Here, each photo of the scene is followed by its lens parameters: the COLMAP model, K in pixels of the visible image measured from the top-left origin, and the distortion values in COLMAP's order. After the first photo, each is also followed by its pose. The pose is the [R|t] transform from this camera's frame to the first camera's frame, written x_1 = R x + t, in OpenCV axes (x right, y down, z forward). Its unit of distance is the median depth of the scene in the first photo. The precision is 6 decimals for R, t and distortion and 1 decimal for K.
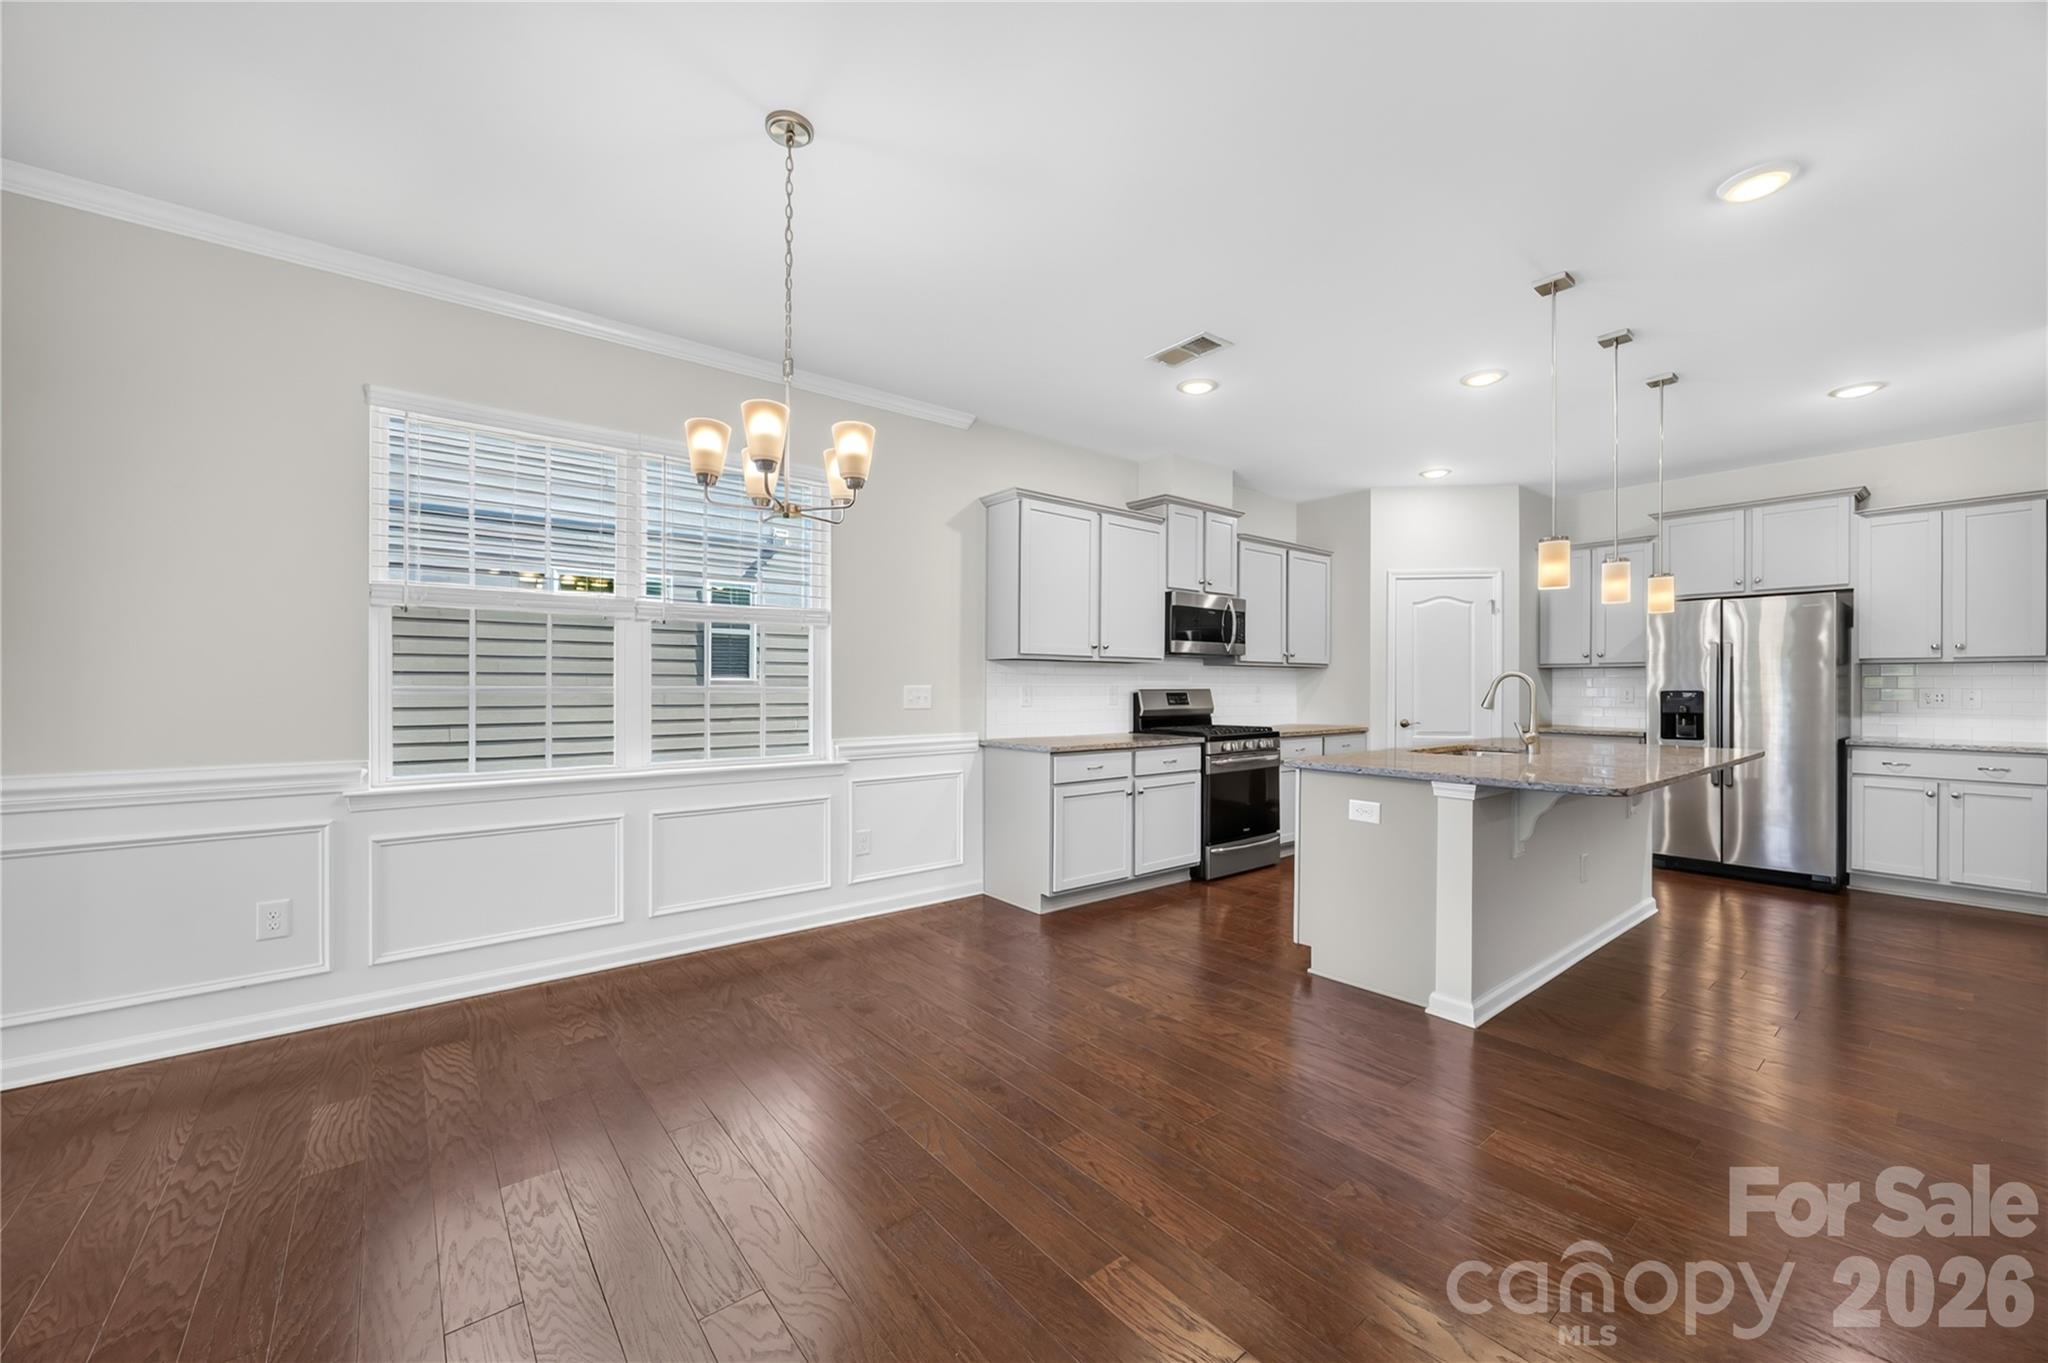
lens RADIAL K [[806.3, 0, 1042.4], [0, 806.3, 683.2], [0, 0, 1]] dist [0.003153, 0.000089]
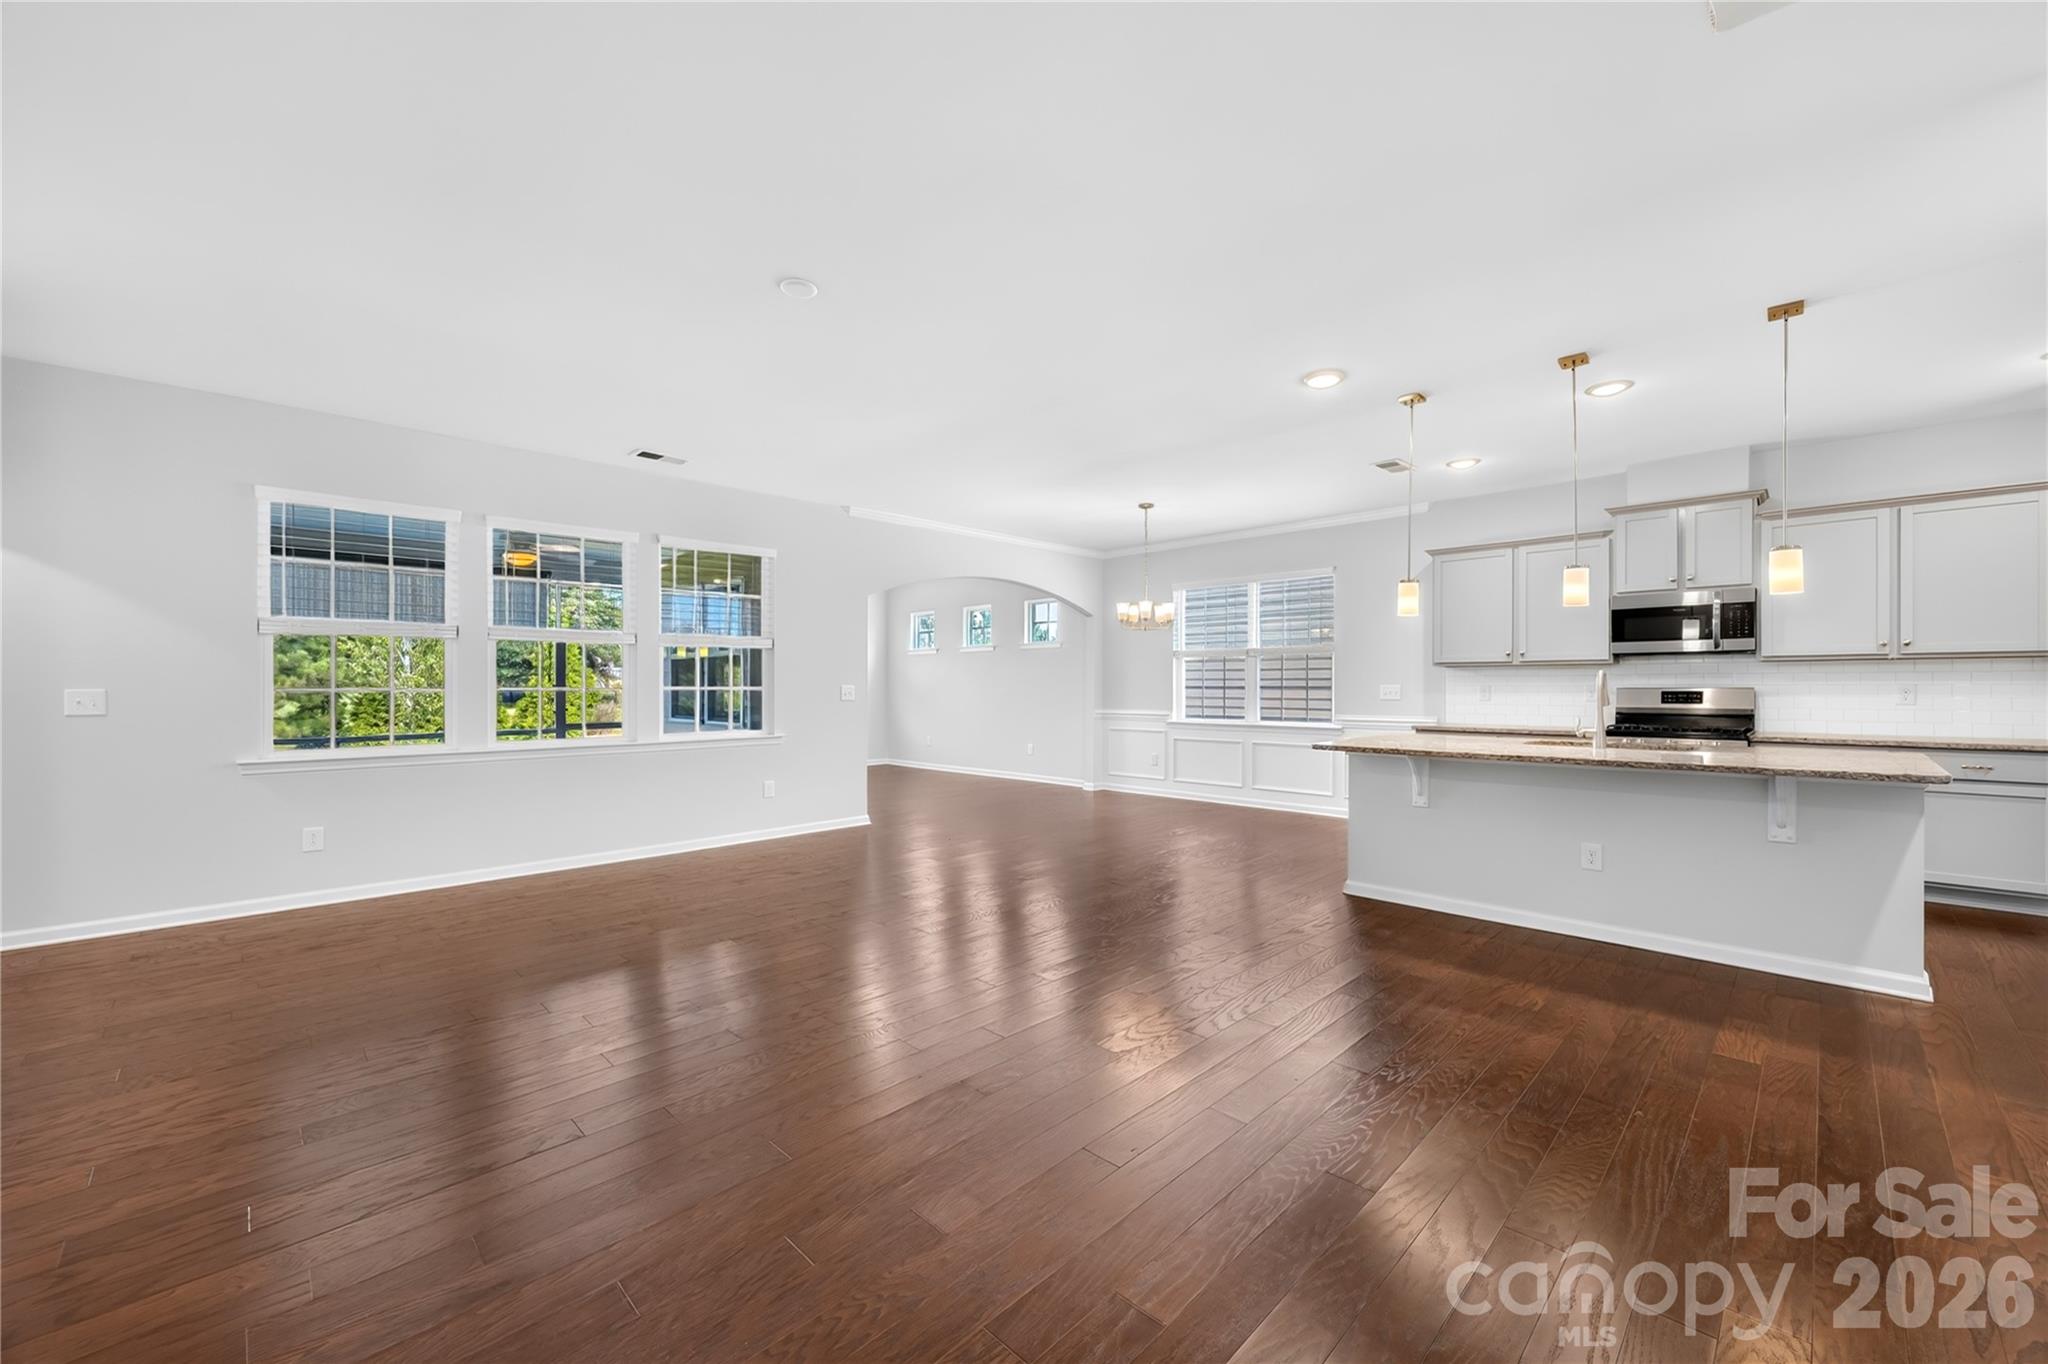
lens RADIAL K [[806.3, 0, 1042.4], [0, 806.3, 683.7], [0, 0, 1]] dist [0.003153, 0.000089]
pose [[0.097697, -0.002631, -0.995213, 1.198679], [0.005361, 0.999983, -0.002117, 0.000836], [0.995202, -0.005129, 0.097709, 0.132353]]
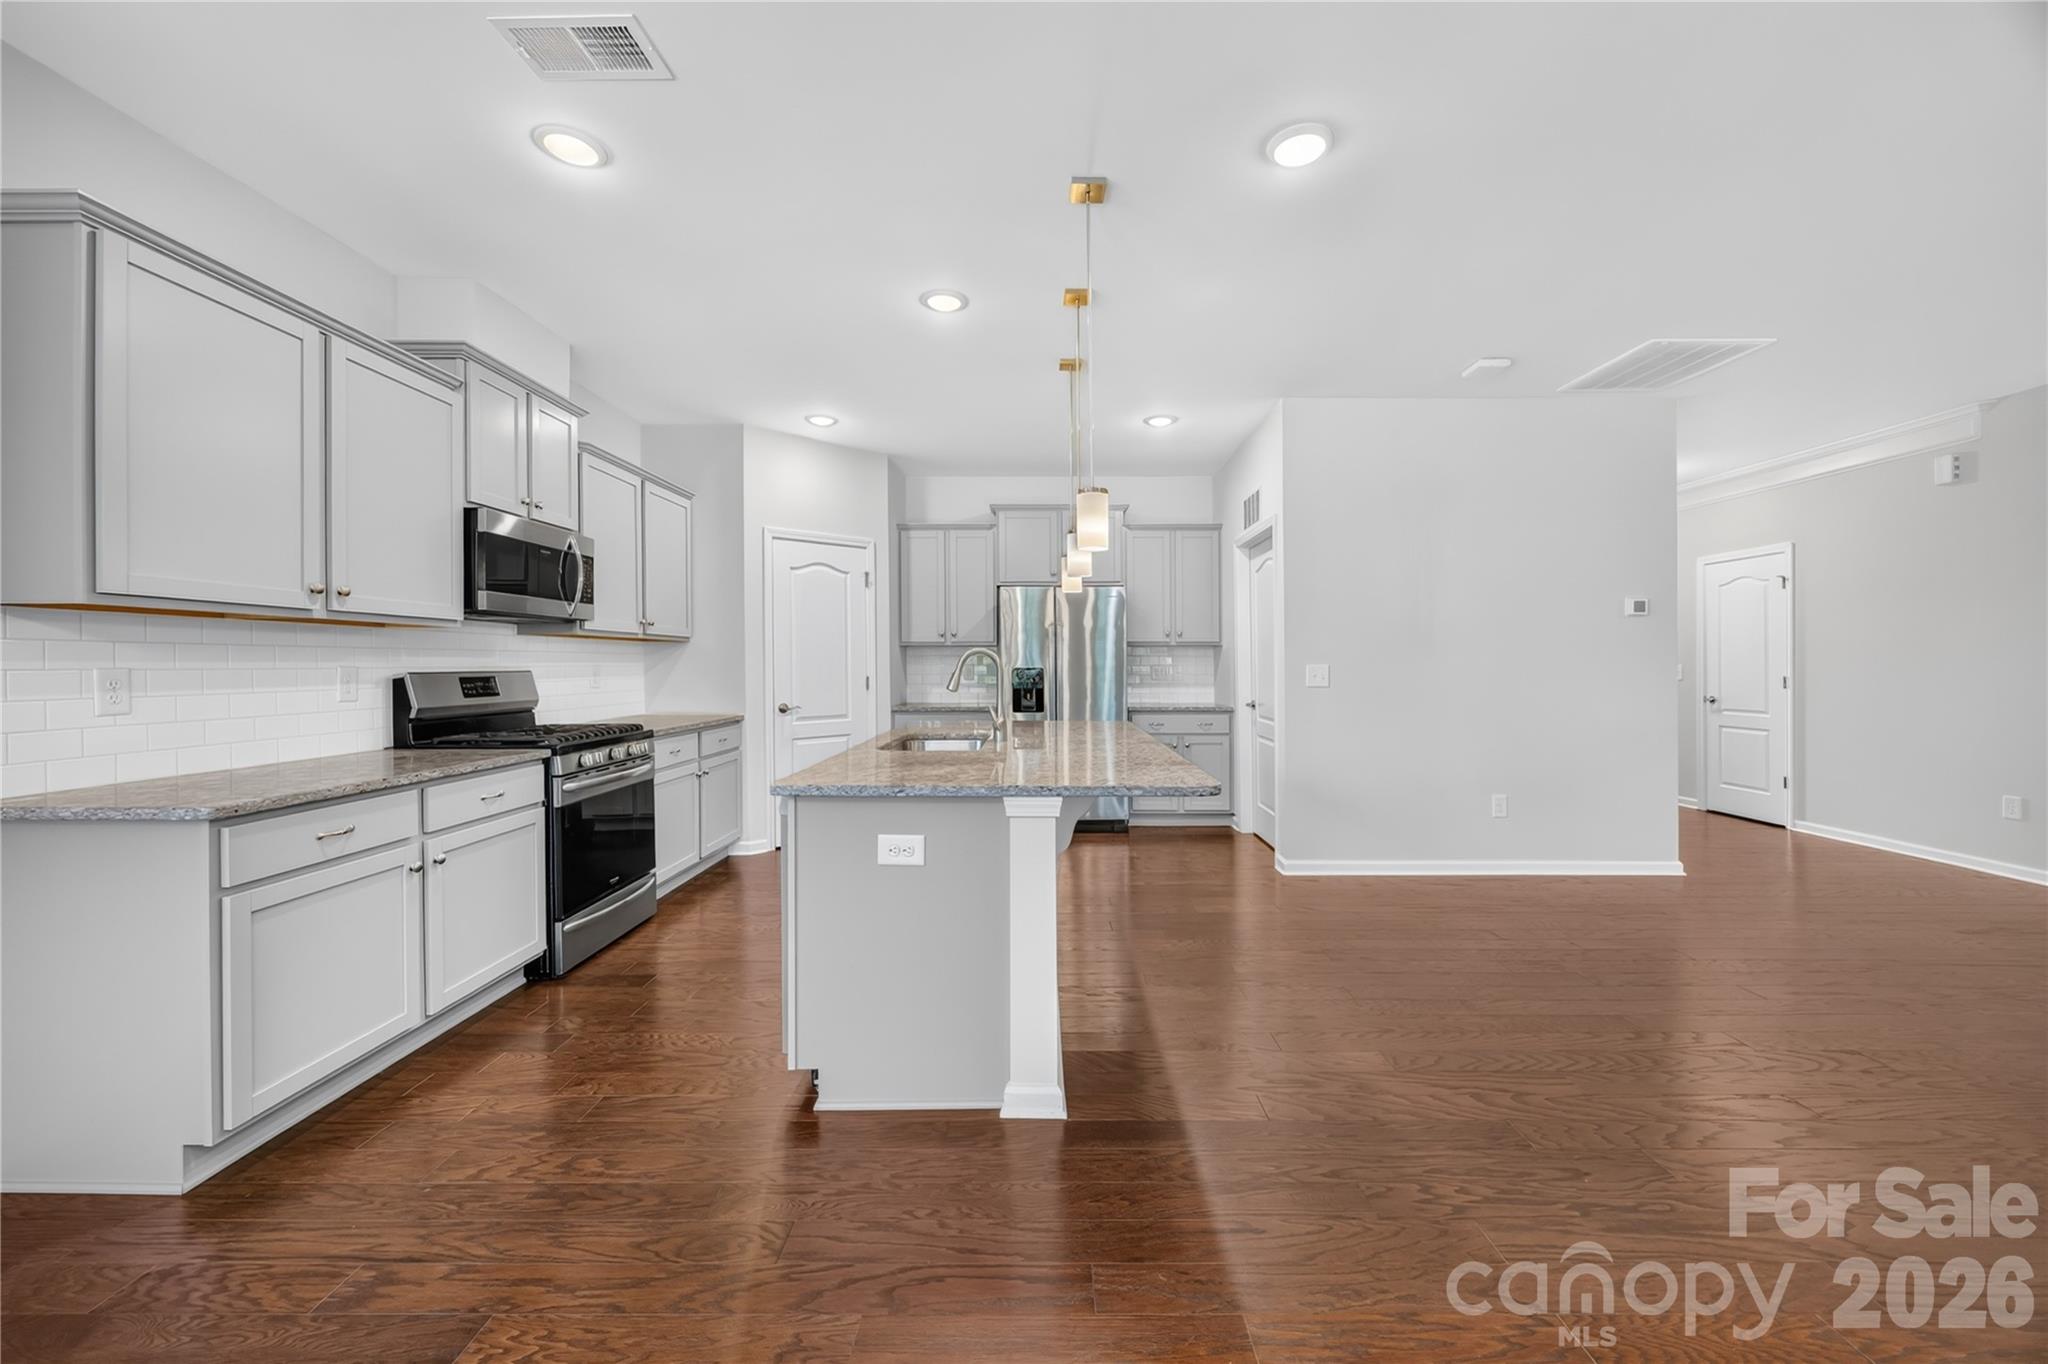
lens RADIAL K [[797.8, 0, 1045.5], [0, 797.8, 666.9], [0, 0, 1]] dist [0.000345, -0.000239]
pose [[0.635730, -0.005835, 0.771889, -0.030022], [-0.000852, 0.999966, 0.008260, -0.001535], [-0.771911, -0.005909, 0.635703, 0.305673]]
